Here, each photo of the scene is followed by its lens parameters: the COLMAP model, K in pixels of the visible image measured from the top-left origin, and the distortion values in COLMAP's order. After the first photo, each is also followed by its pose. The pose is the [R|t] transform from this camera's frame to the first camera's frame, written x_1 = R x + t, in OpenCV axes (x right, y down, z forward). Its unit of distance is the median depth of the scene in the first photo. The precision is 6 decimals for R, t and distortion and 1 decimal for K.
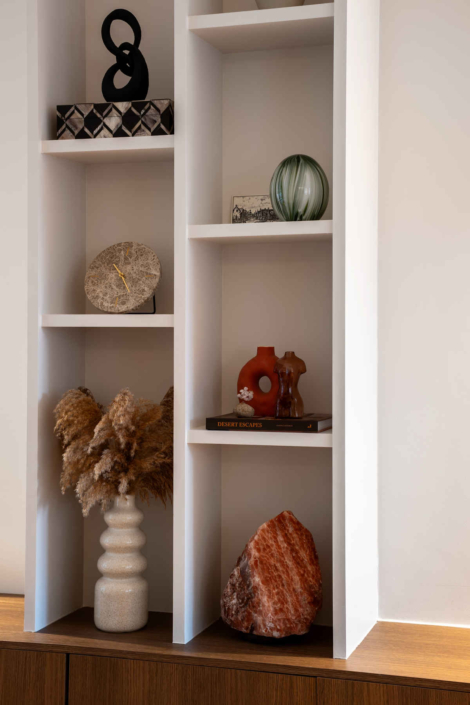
lens RADIAL K [[1111.2, 0, 235.0], [0, 1111.2, 352.5], [0, 0, 1]] dist [0.160486, 0.040817]
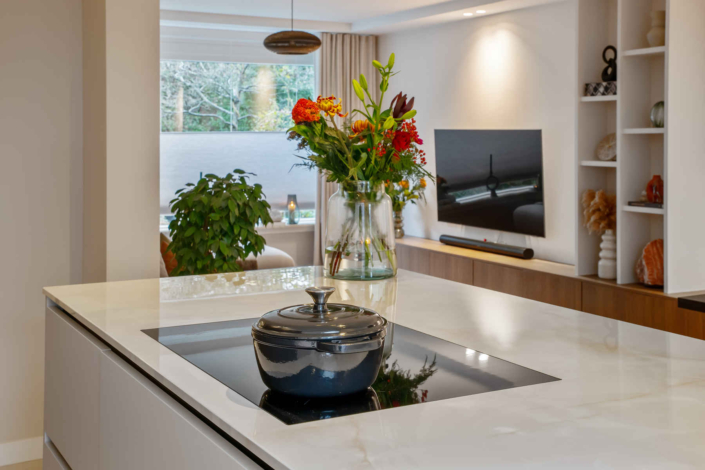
lens RADIAL K [[918.5, 0, 352.5], [0, 918.5, 235.0], [0, 0, 1]] dist [0.006707, 0.000180]
pose [[0.722887, 0.066909, -0.687719, 0.996061], [0.004118, 0.994866, 0.101121, -0.084368], [0.690954, -0.075931, 0.718900, -1.020245]]
